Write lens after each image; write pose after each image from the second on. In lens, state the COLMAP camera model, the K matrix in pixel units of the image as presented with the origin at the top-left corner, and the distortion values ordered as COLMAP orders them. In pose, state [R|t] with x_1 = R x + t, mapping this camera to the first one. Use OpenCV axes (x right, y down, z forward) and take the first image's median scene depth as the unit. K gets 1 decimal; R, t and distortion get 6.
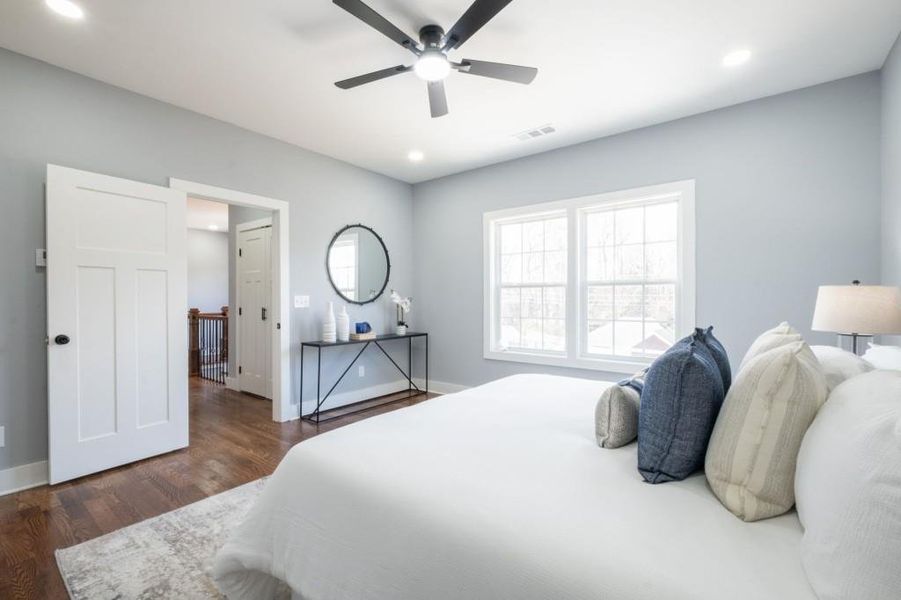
lens RADIAL K [[393.6, 0, 443.2], [0, 393.6, 306.3], [0, 0, 1]] dist [-0.001694, -0.000331]
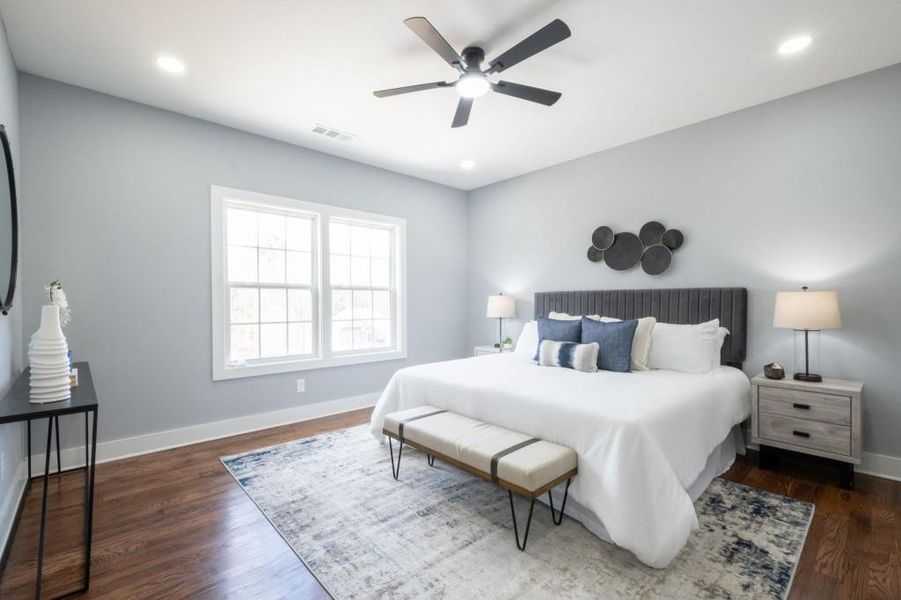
lens RADIAL K [[393.6, 0, 443.2], [0, 393.6, 306.3], [0, 0, 1]] dist [-0.001694, -0.000331]
pose [[0.168630, -0.009190, 0.985637, -0.642265], [0.015545, 0.999857, 0.006663, -0.007435], [-0.985557, 0.014198, 0.168748, 0.519244]]
